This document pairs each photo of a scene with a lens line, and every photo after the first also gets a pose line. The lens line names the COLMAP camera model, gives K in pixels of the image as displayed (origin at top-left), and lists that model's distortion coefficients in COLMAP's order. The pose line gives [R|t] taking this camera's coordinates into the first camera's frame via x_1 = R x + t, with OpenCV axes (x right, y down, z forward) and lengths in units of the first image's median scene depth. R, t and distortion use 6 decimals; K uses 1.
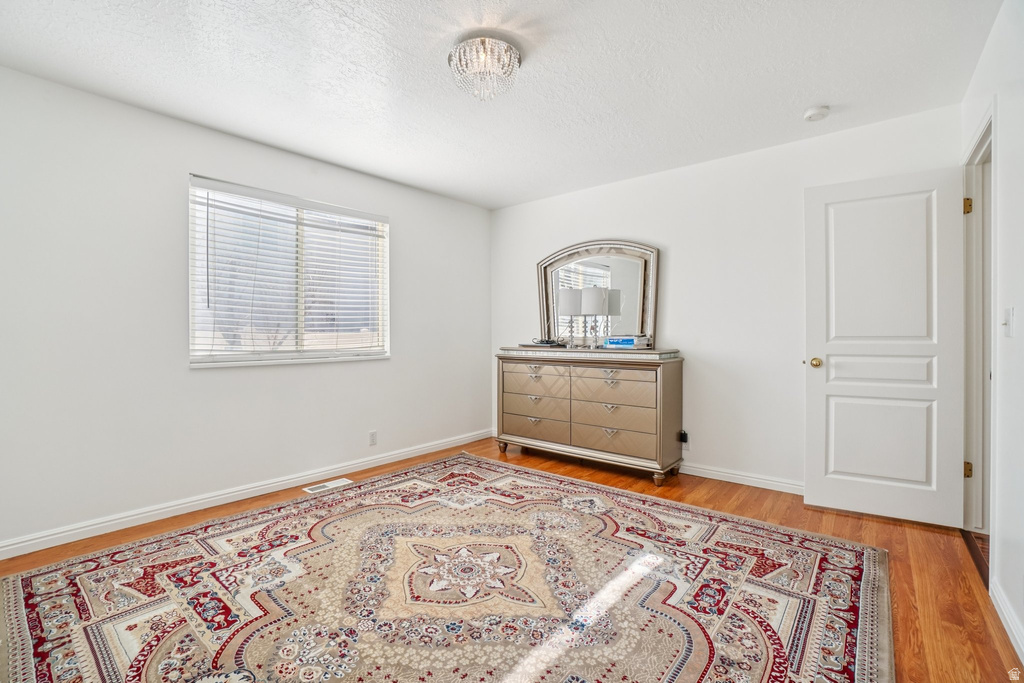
lens RADIAL K [[451.3, 0, 498.4], [0, 451.3, 339.5], [0, 0, 1]] dist [-0.062331, 0.022111]
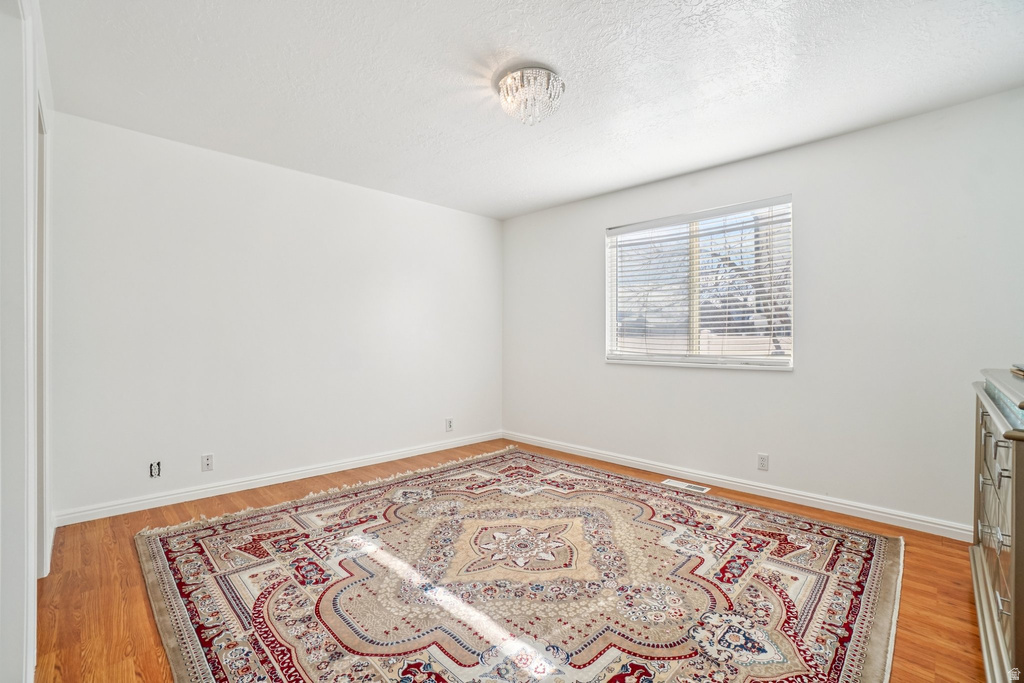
lens RADIAL K [[453.2, 0, 508.0], [0, 453.2, 343.9], [0, 0, 1]] dist [-0.063590, 0.022227]
pose [[-0.079241, 0.012571, -0.996776, 0.819592], [-0.015457, 0.999785, 0.013837, -0.013110], [0.996736, 0.016504, -0.079029, 0.794700]]
